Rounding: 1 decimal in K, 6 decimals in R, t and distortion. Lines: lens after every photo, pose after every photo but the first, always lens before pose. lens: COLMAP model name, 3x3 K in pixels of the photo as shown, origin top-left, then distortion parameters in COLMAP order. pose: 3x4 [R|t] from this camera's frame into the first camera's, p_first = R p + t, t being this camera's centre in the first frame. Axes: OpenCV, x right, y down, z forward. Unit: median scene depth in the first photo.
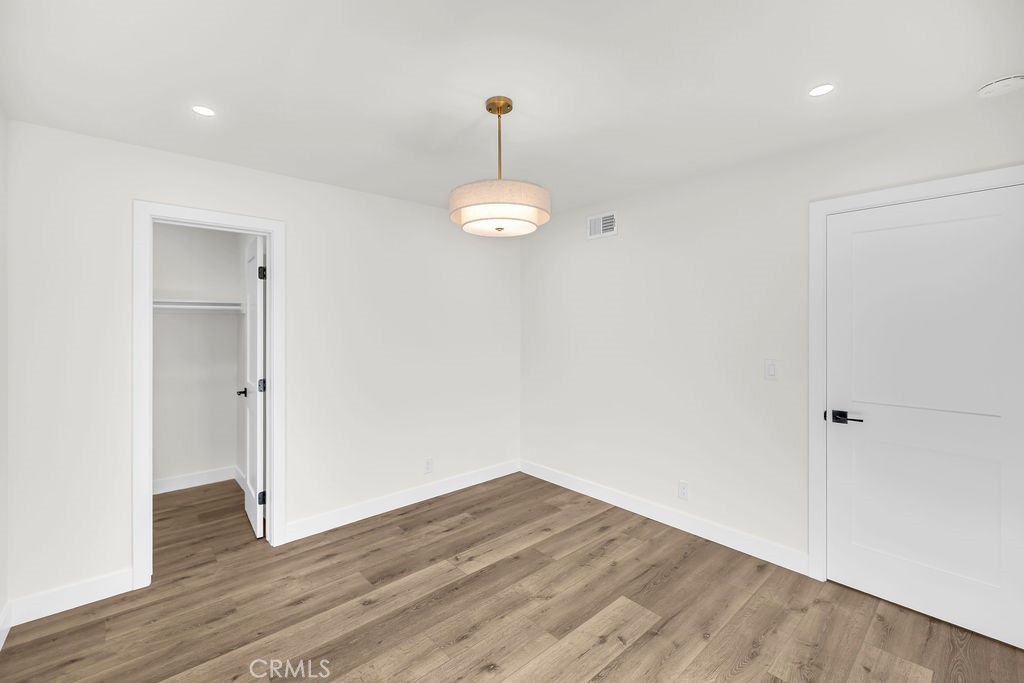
lens RADIAL K [[437.4, 0, 514.3], [0, 437.4, 333.2], [0, 0, 1]] dist [-0.010373, -0.000146]
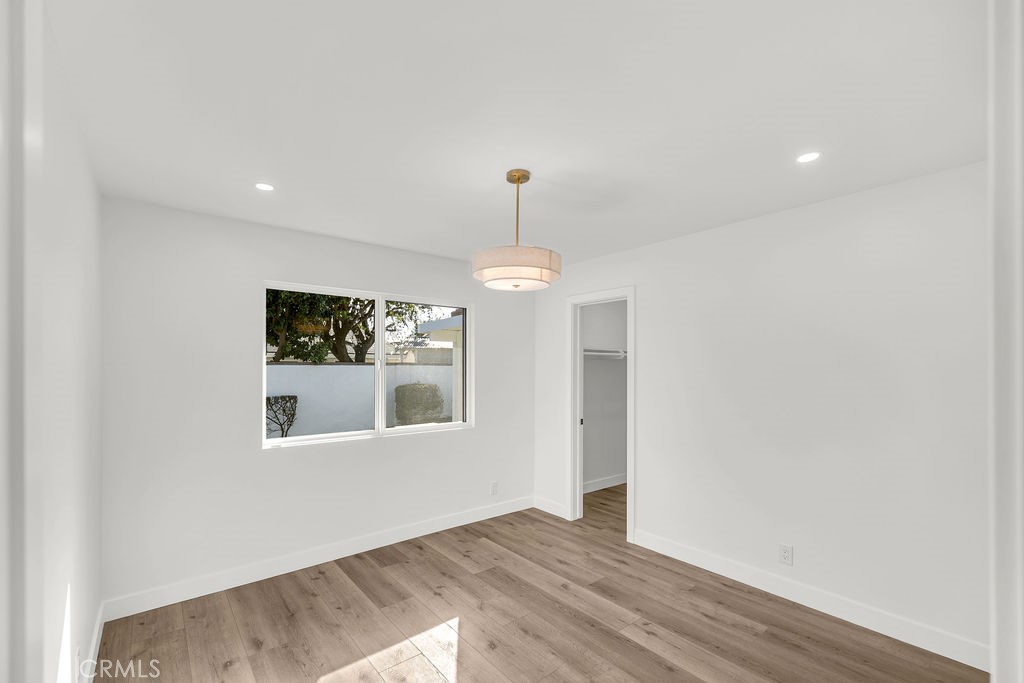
lens RADIAL K [[437.4, 0, 482.1], [0, 437.4, 366.0], [0, 0, 1]] dist [-0.010373, -0.000146]
pose [[-0.082212, 0.003684, -0.996608, 0.796662], [-0.024343, 0.999687, 0.005704, -0.015607], [0.996317, 0.024730, -0.082097, 0.721327]]
